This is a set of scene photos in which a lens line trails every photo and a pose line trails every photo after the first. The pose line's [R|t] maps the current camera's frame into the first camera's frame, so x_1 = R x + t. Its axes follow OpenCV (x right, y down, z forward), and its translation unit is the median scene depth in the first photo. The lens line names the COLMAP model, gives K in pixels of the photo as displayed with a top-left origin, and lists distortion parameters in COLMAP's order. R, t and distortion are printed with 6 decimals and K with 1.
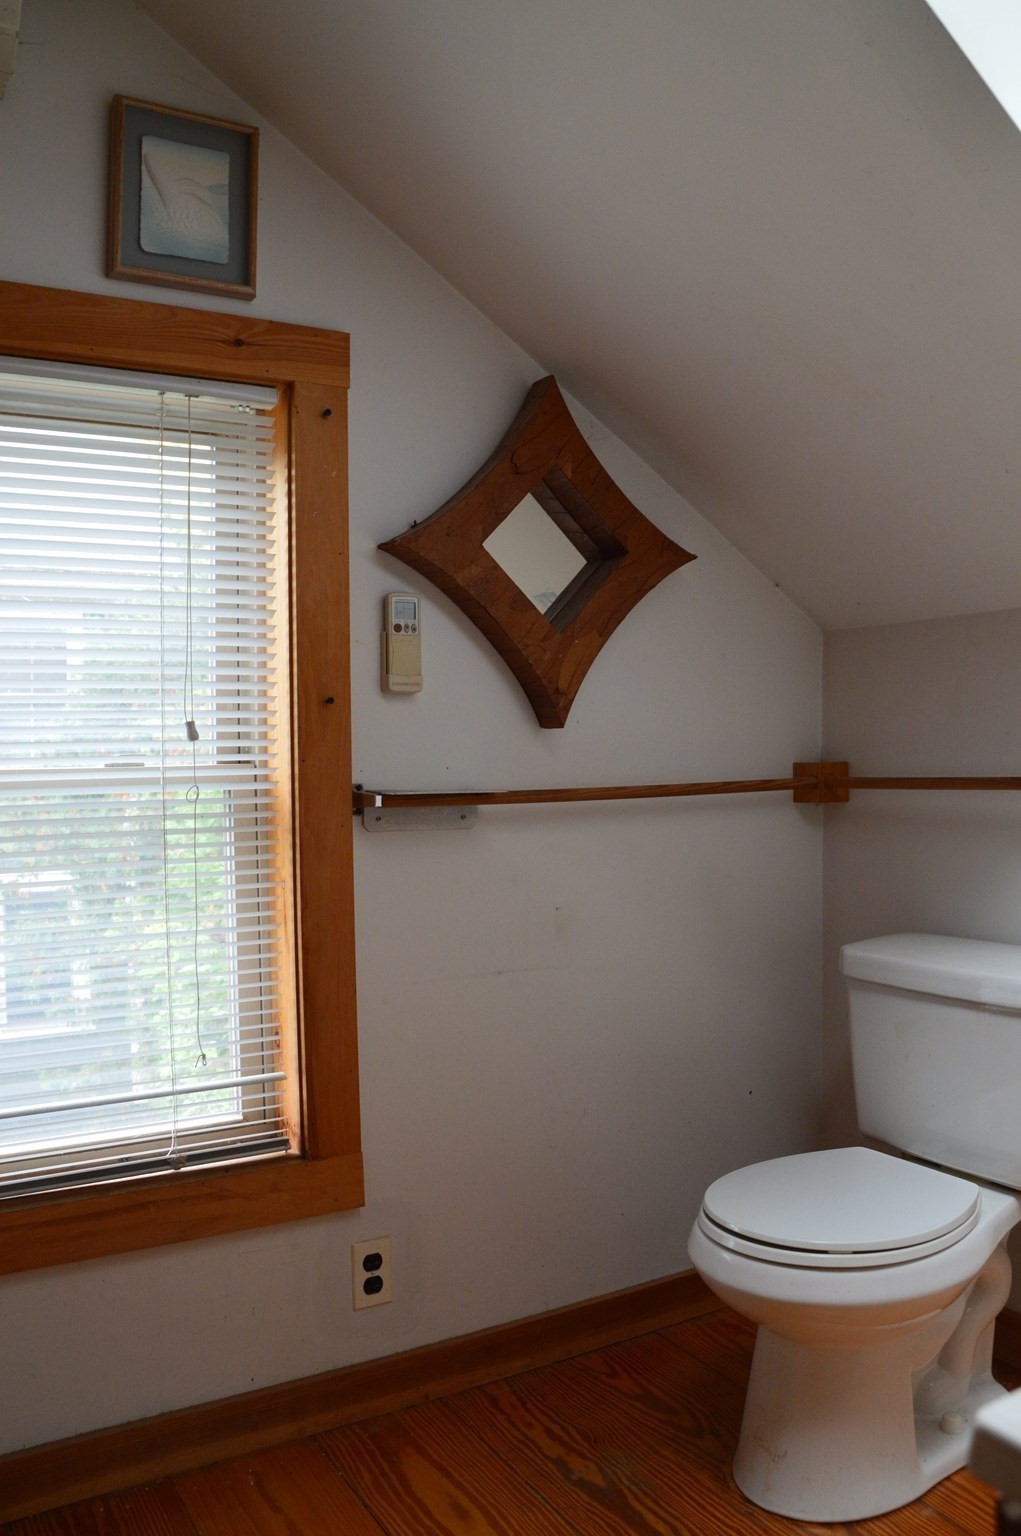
lens RADIAL K [[1218.7, 0, 513.0], [0, 1218.7, 758.2], [0, 0, 1]] dist [-0.171417, 0.098688]
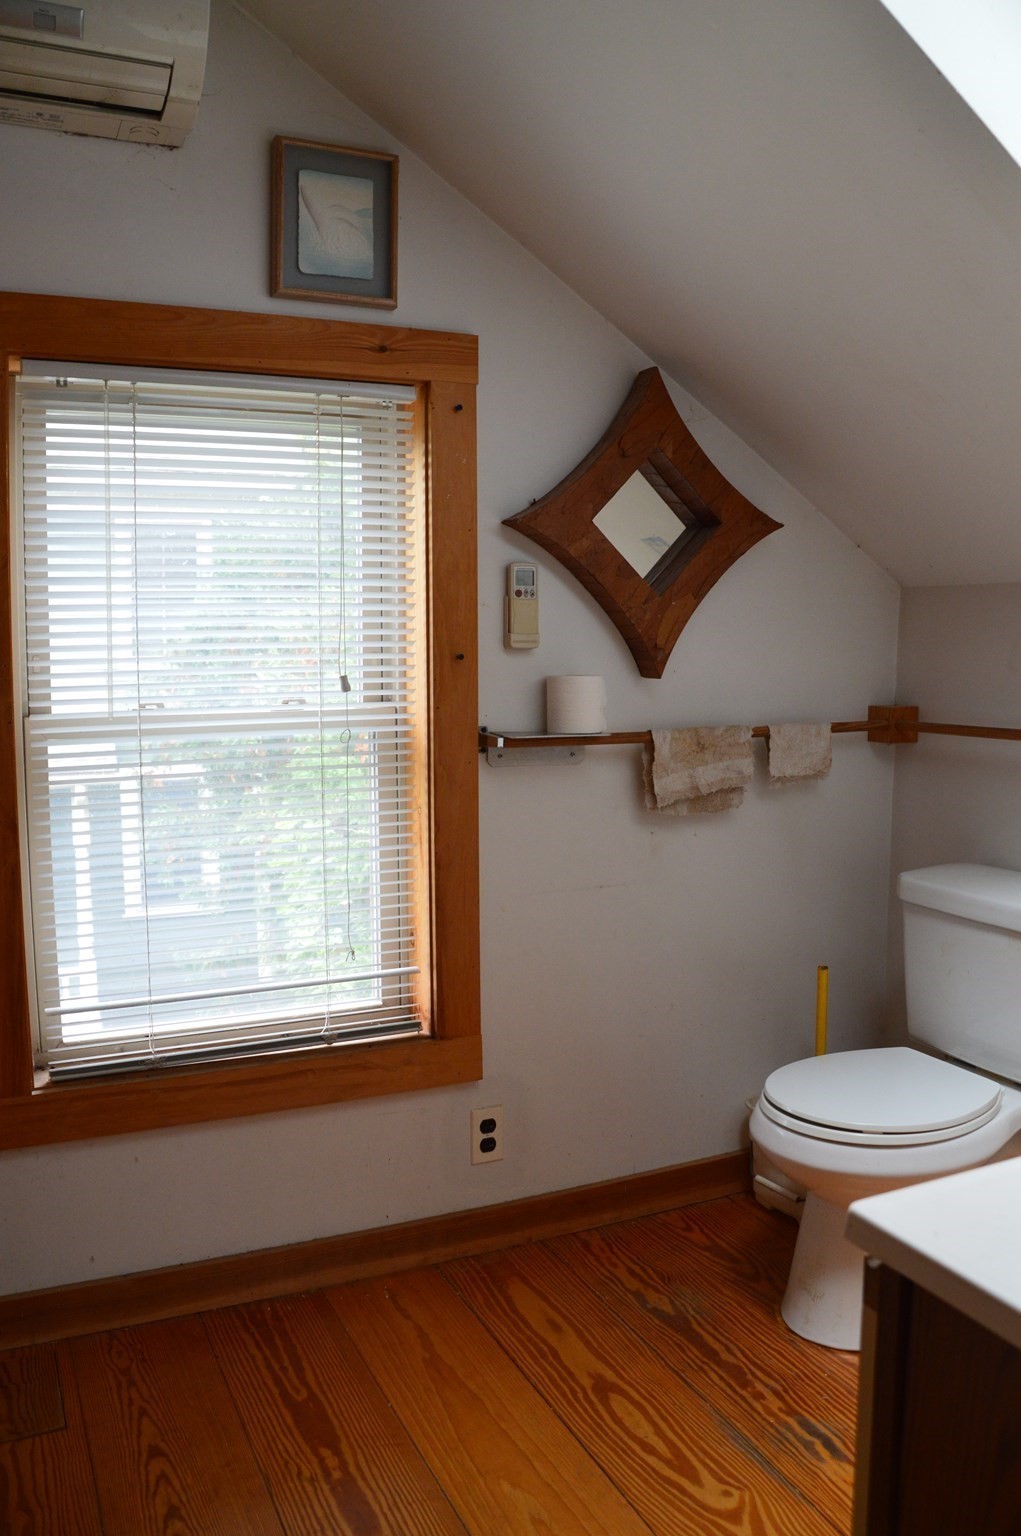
lens RADIAL K [[1218.7, 0, 511.1], [0, 1218.7, 763.6], [0, 0, 1]] dist [-0.171417, 0.098688]
pose [[0.995226, 0.022099, -0.095059, 0.012515], [-0.012909, 0.995276, 0.096229, -0.058226], [0.096736, -0.094543, 0.990810, -0.173223]]
